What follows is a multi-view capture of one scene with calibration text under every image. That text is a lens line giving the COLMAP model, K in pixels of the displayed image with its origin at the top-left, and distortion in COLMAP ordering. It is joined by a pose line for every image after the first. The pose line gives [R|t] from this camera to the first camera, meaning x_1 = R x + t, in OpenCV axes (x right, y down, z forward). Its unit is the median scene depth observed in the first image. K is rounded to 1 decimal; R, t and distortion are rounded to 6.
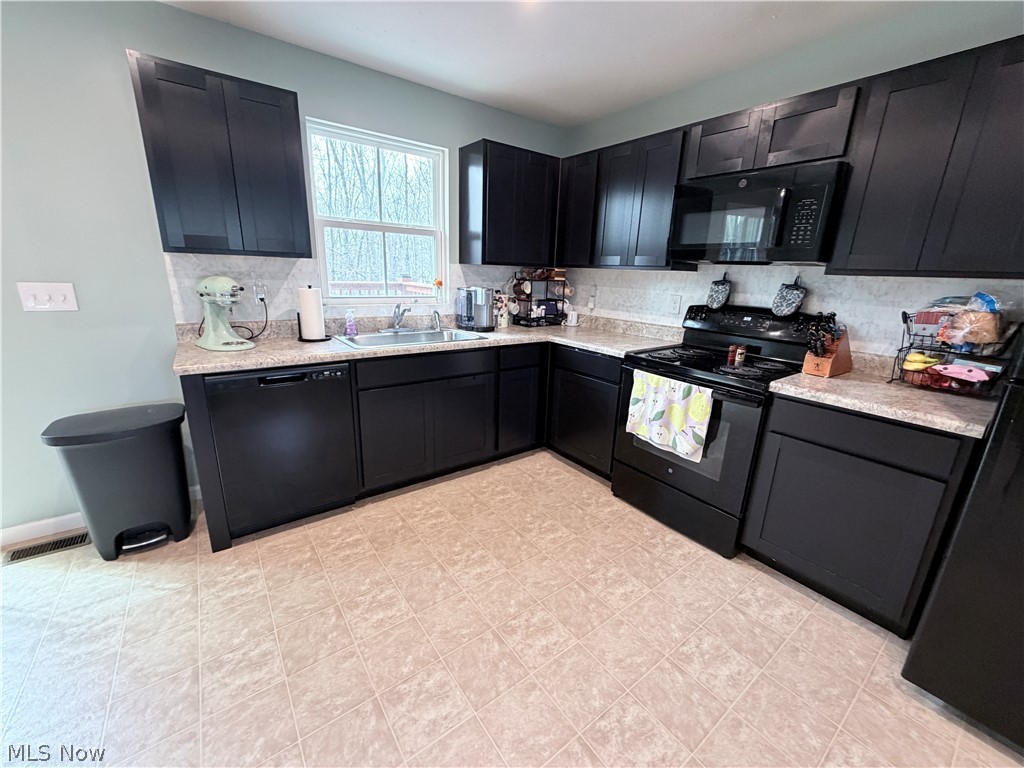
lens RADIAL K [[403.8, 0, 511.4], [0, 403.8, 381.8], [0, 0, 1]] dist [0.000381, 0.000178]
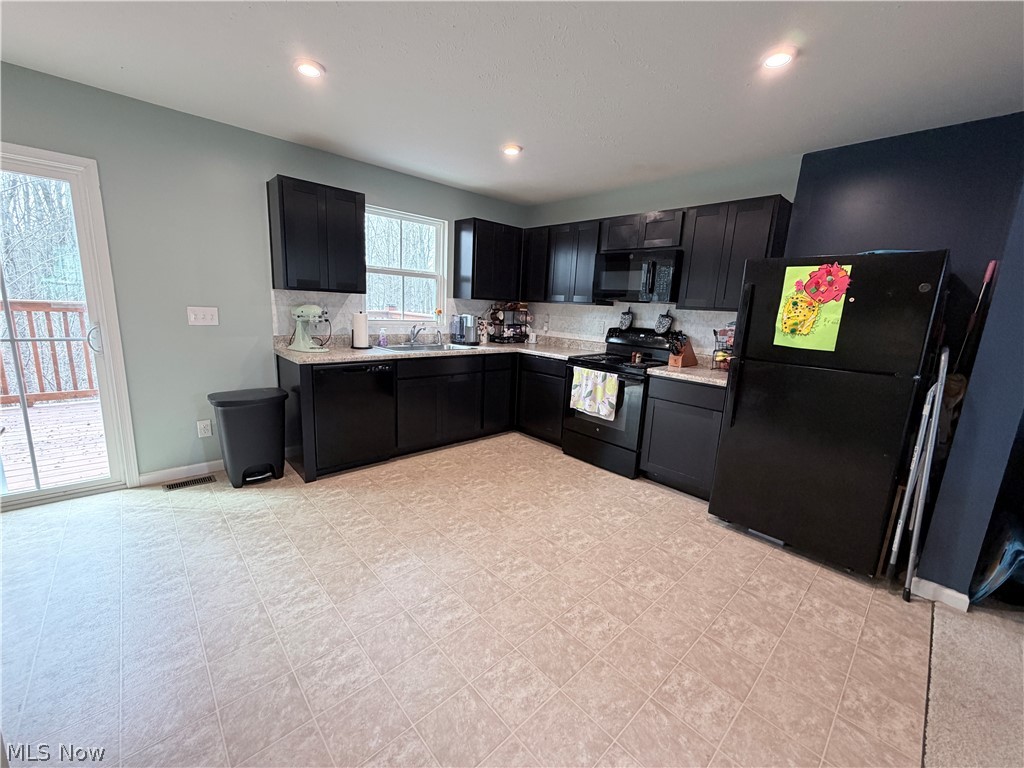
lens RADIAL K [[403.8, 0, 511.4], [0, 403.8, 381.8], [0, 0, 1]] dist [0.000381, 0.000178]
pose [[0.993679, -0.005952, 0.112098, -0.099382], [0.014213, 0.997228, -0.073041, 0.119854], [-0.111353, 0.074172, 0.991009, -0.455254]]
